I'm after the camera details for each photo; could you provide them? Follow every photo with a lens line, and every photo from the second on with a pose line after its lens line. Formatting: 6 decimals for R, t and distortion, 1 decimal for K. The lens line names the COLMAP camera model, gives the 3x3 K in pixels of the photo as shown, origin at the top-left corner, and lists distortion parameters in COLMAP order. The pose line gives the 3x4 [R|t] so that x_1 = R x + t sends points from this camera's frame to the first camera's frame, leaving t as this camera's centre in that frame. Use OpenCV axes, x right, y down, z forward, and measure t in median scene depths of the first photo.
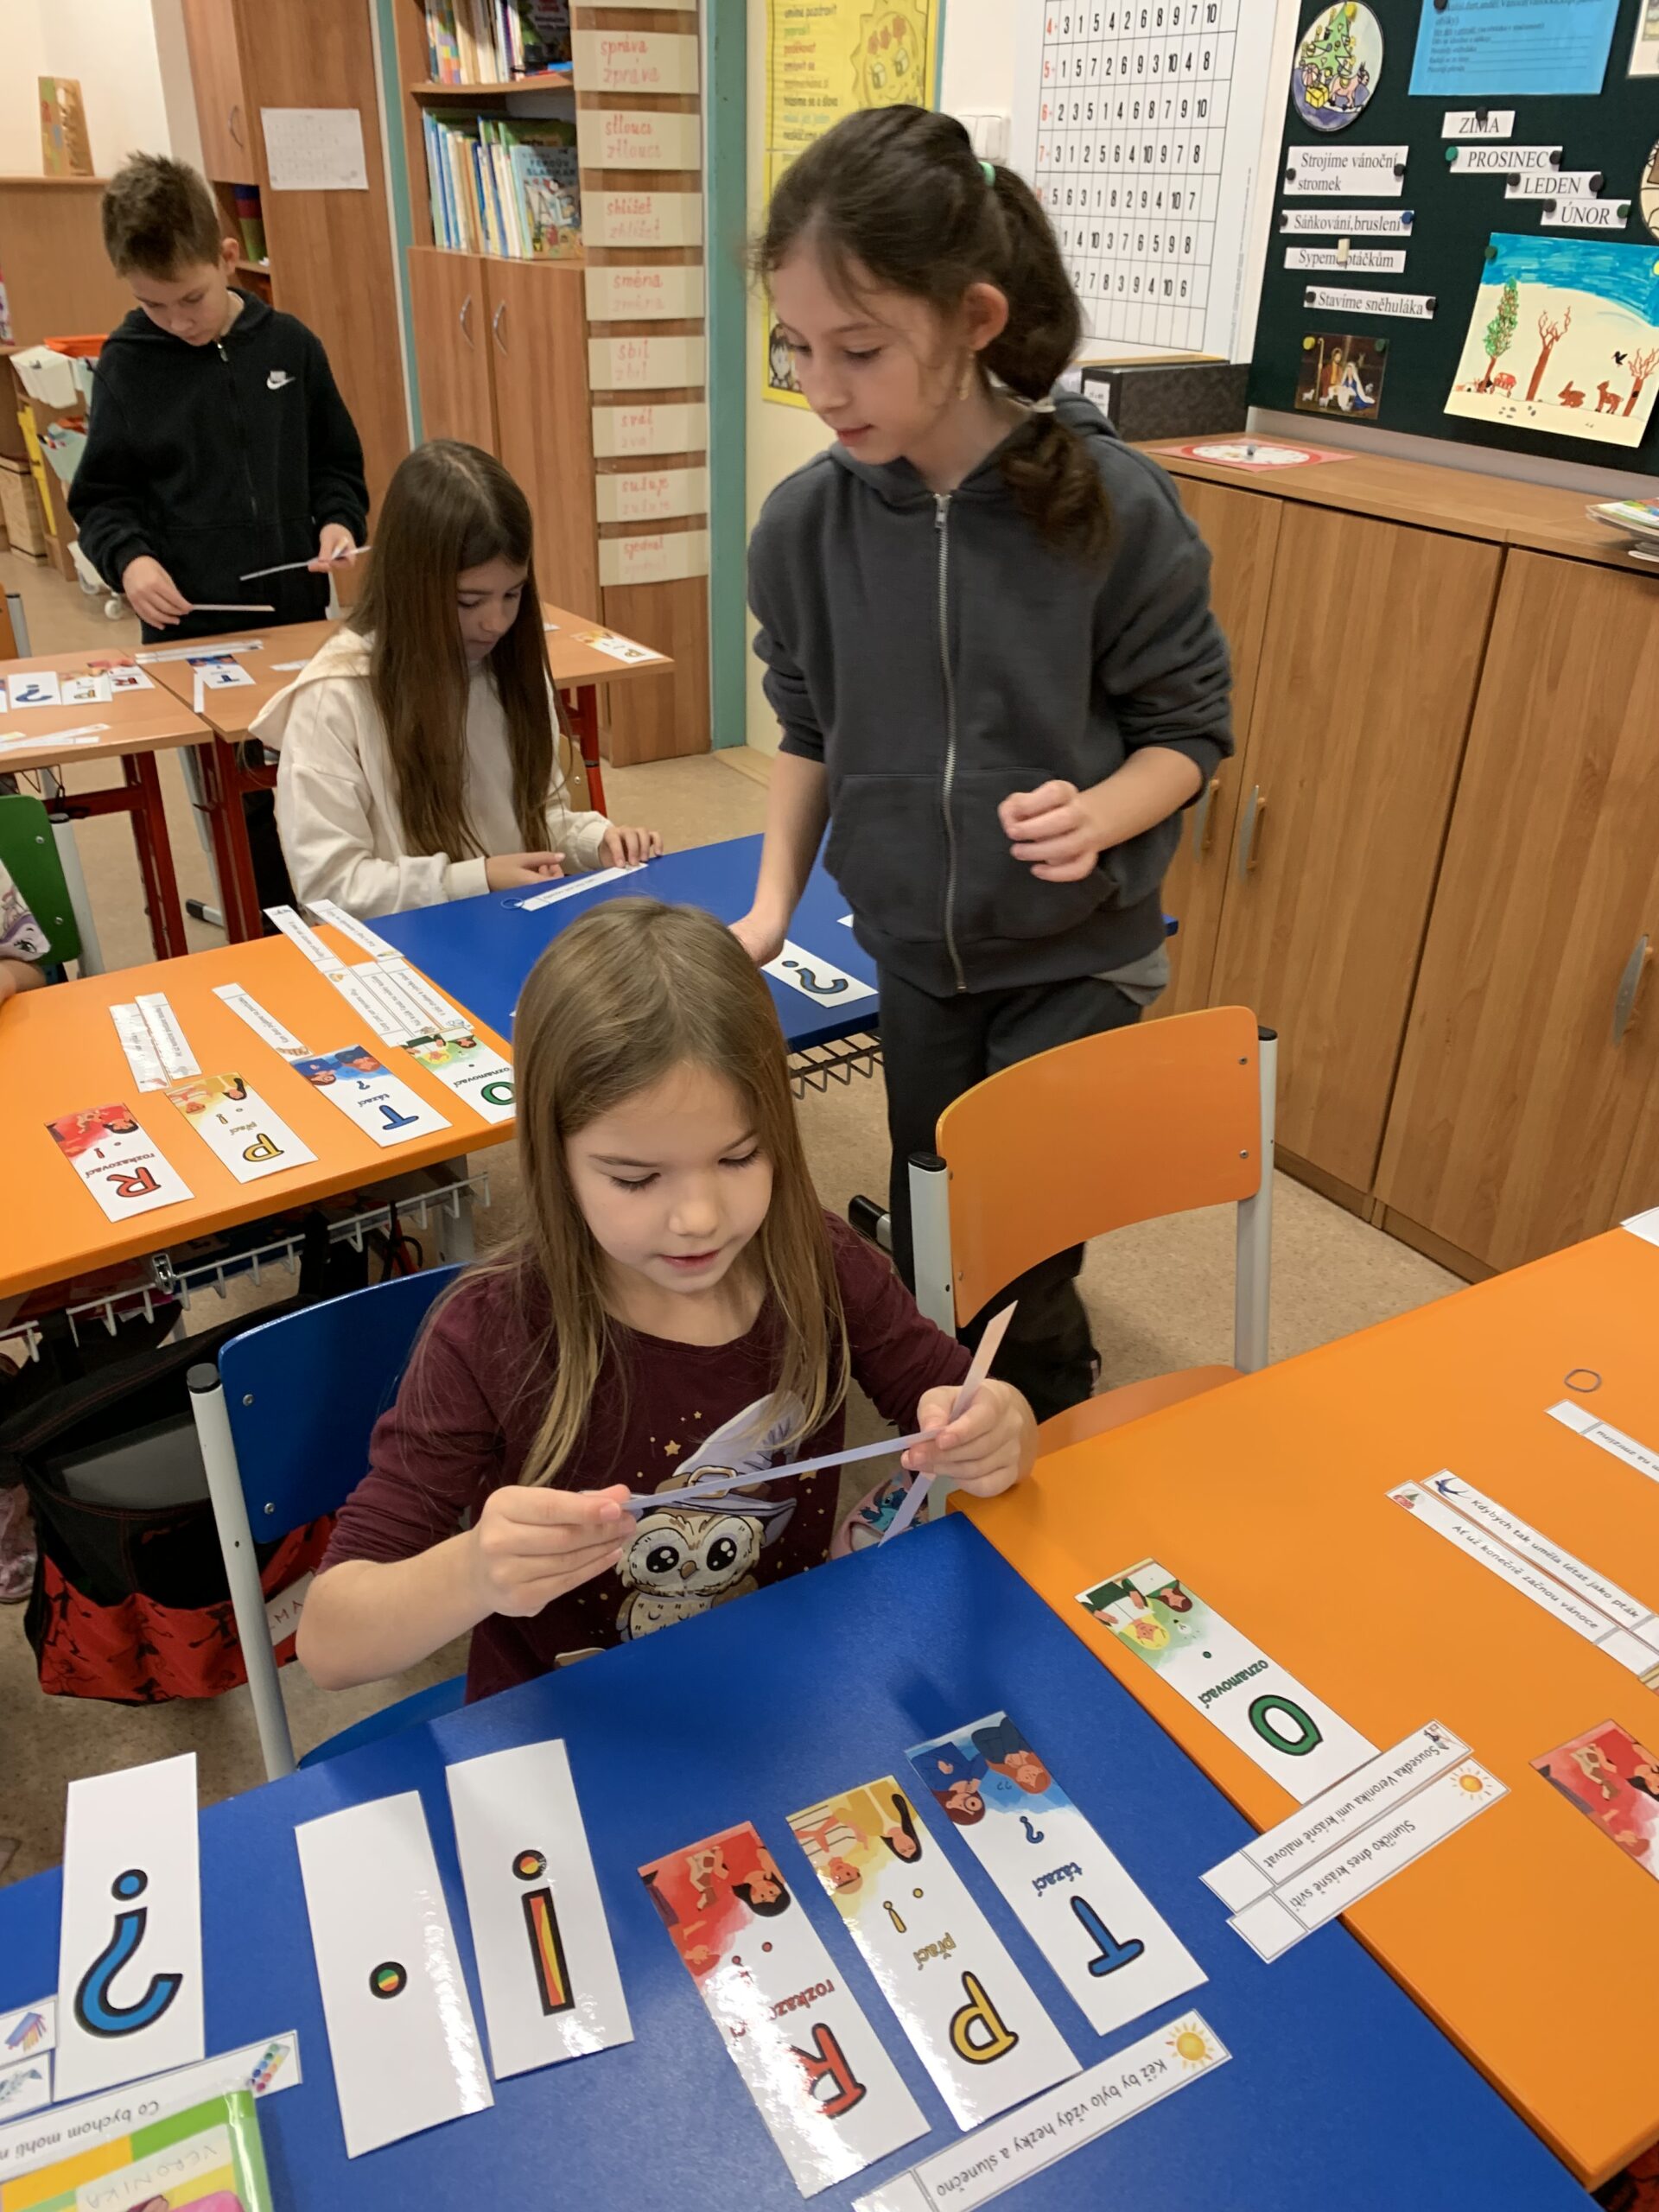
lens RADIAL K [[1717.3, 0, 824.8], [0, 1717.3, 1094.3], [0, 0, 1]] dist [-0.005924, 0.013844]
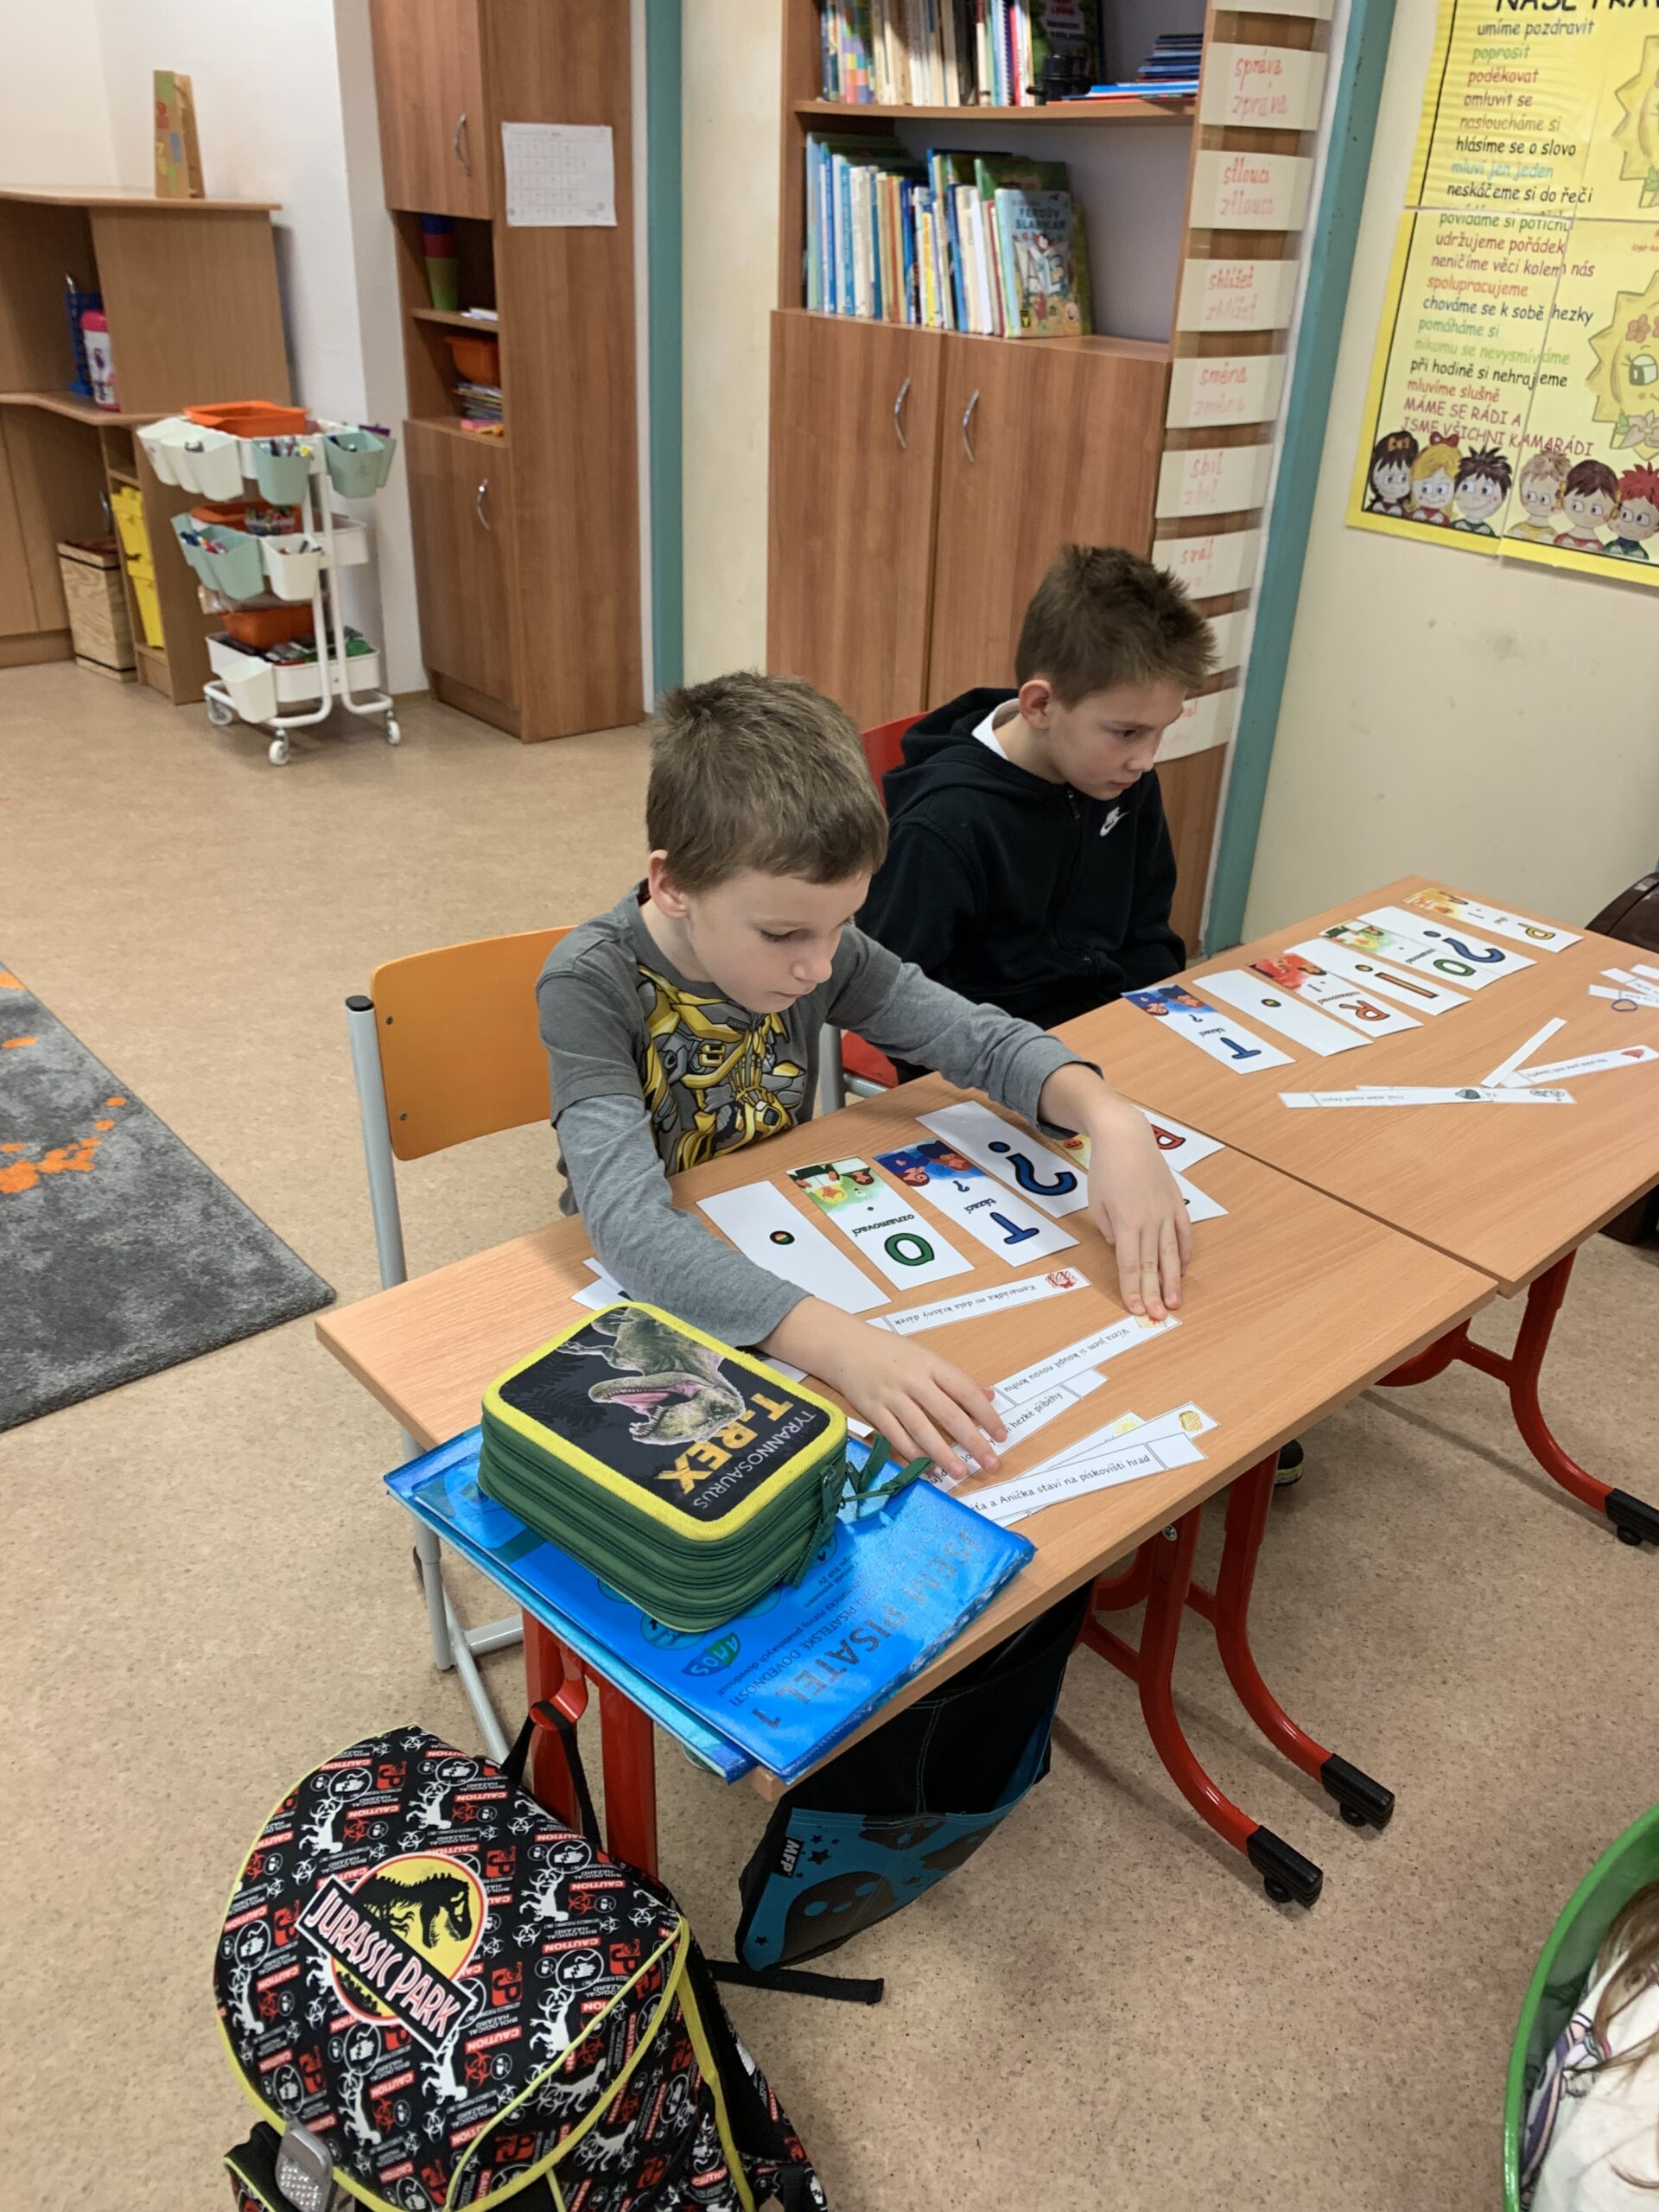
lens RADIAL K [[1720.2, 0, 861.5], [0, 1720.2, 1073.4], [0, 0, 1]] dist [-0.003294, 0.010858]
pose [[0.990379, -0.044340, 0.131086, -0.355108], [0.045989, 0.998896, -0.009575, -0.159637], [-0.130516, 0.015511, 0.991325, 0.264019]]
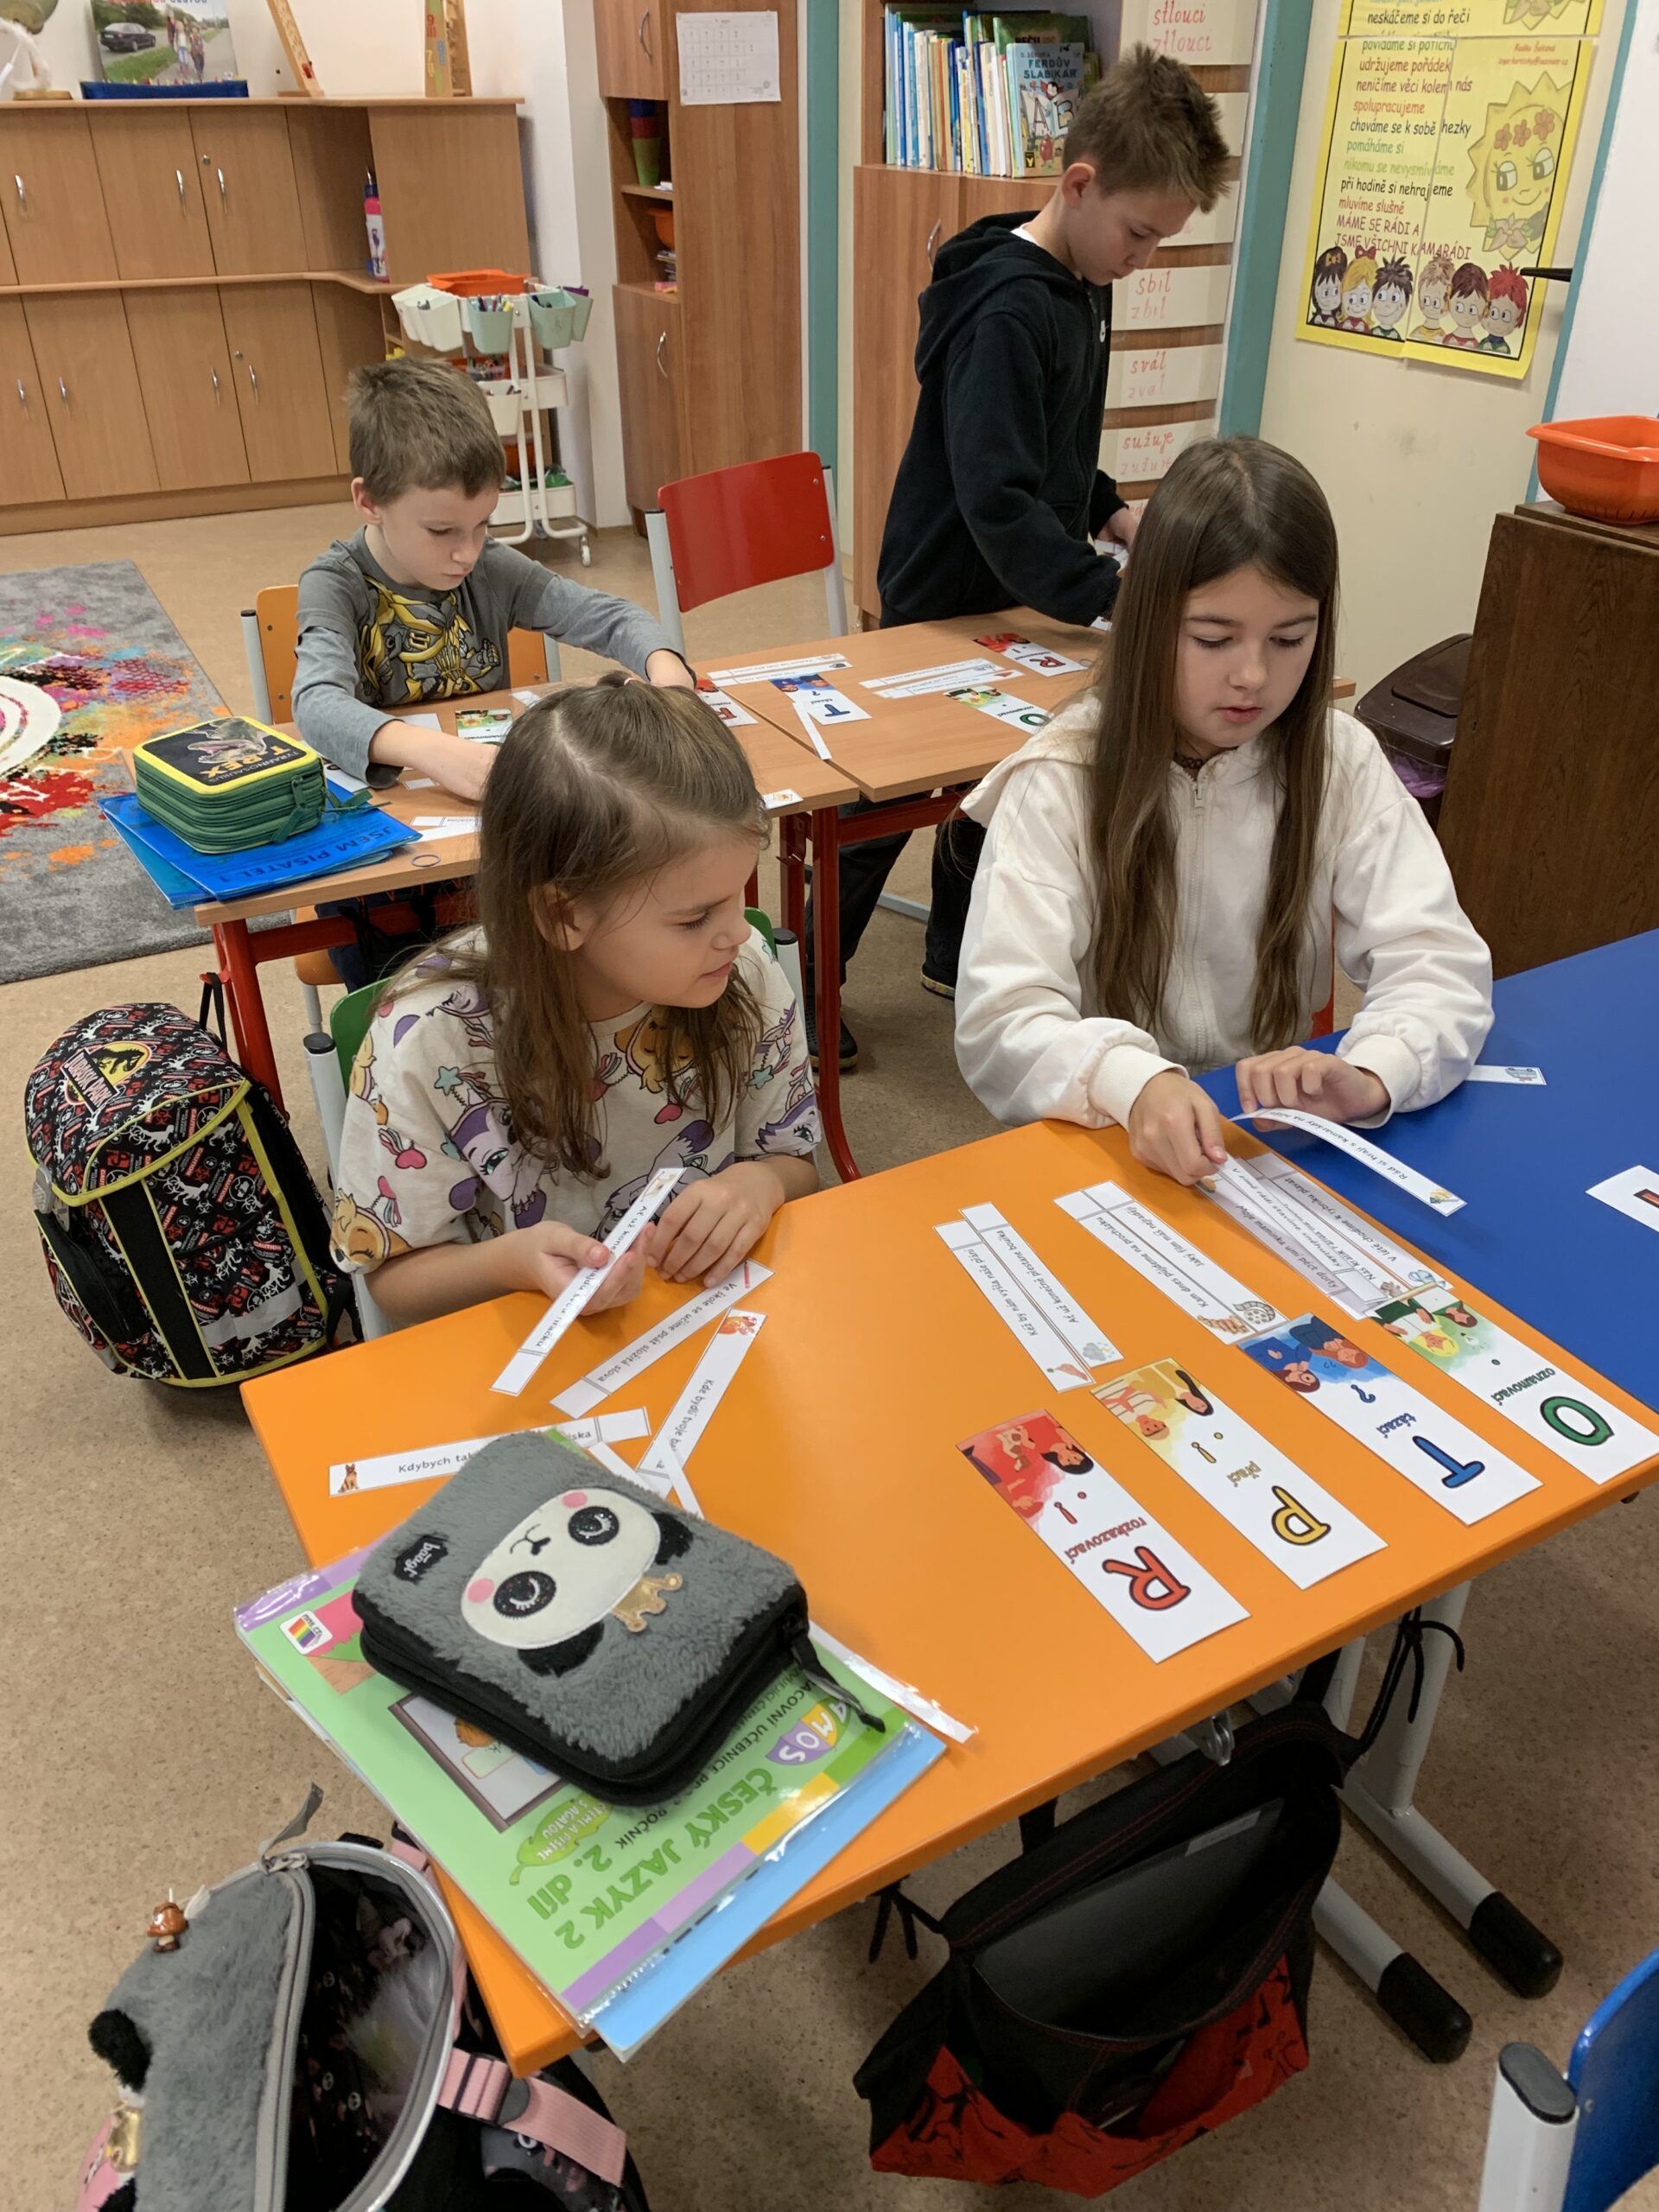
lens RADIAL K [[1707.2, 0, 821.9], [0, 1707.2, 1098.2], [0, 0, 1]] dist [0.019758, -0.017700]
pose [[0.992671, 0.038984, -0.114391, -0.155033], [-0.033901, 0.998363, 0.046057, -0.056657], [0.115999, -0.041842, 0.992368, 0.104979]]
